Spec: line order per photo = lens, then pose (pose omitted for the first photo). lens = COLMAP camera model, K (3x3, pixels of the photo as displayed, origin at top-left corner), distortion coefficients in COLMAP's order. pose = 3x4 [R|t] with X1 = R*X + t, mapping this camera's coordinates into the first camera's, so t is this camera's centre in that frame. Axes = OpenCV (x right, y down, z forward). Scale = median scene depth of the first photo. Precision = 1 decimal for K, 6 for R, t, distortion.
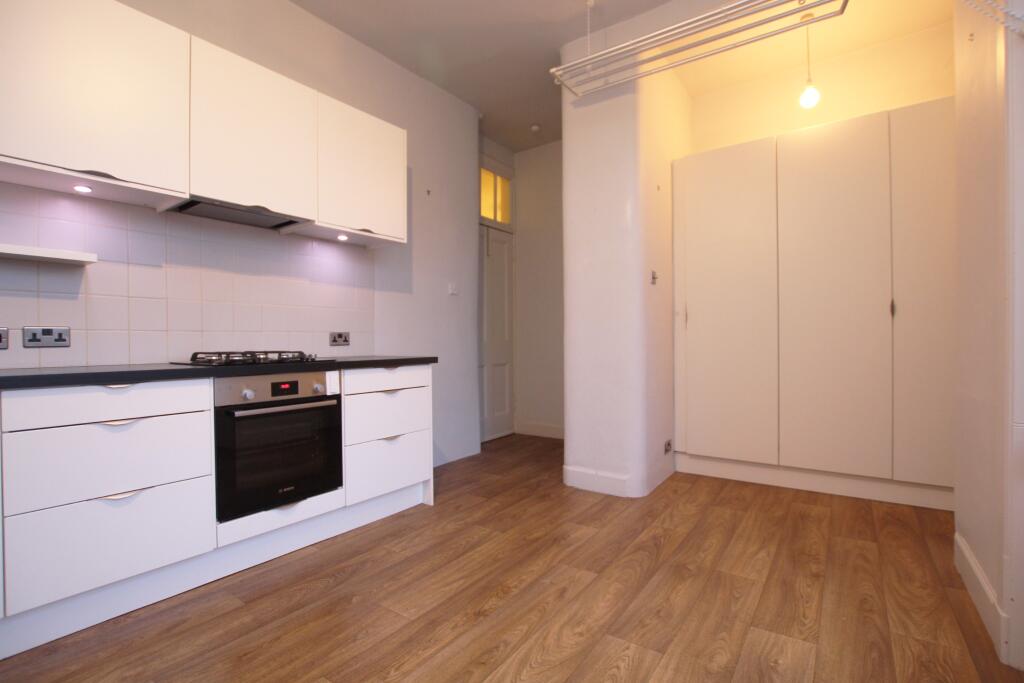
lens RADIAL K [[474.8, 0, 512.0], [0, 474.8, 341.5], [0, 0, 1]] dist [-0.001692, -0.028438]
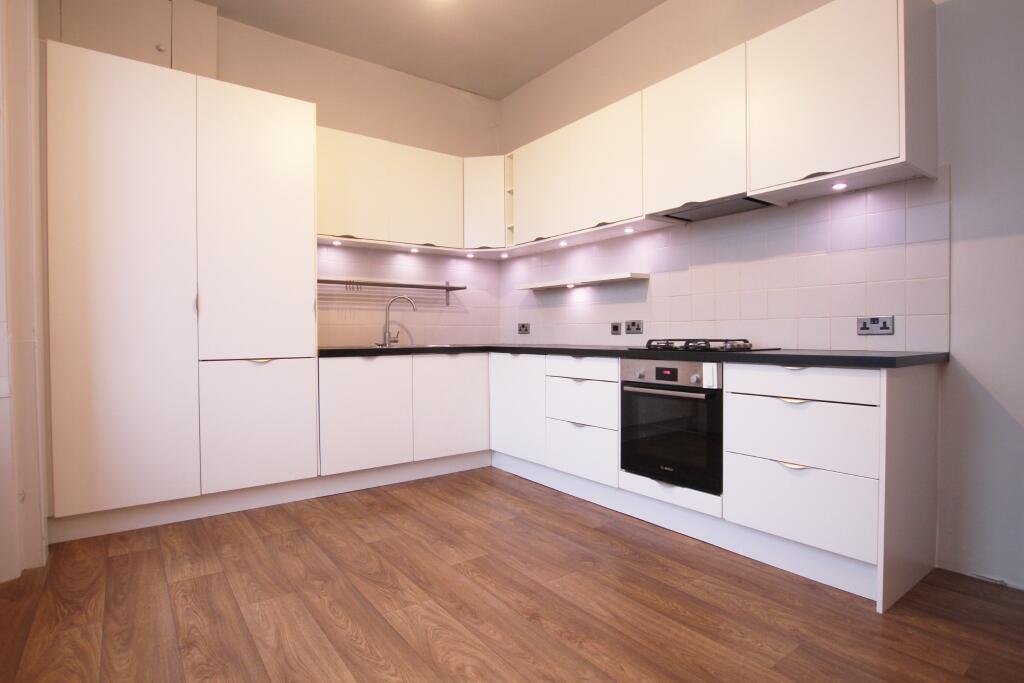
lens RADIAL K [[522.0, 0, 512.9], [0, 522.0, 376.3], [0, 0, 1]] dist [-0.044154, -0.000136]
pose [[-0.305362, 0.085979, -0.948347, 0.777908], [0.004411, 0.996032, 0.088882, -0.001485], [0.952226, 0.022958, -0.304529, 1.099522]]
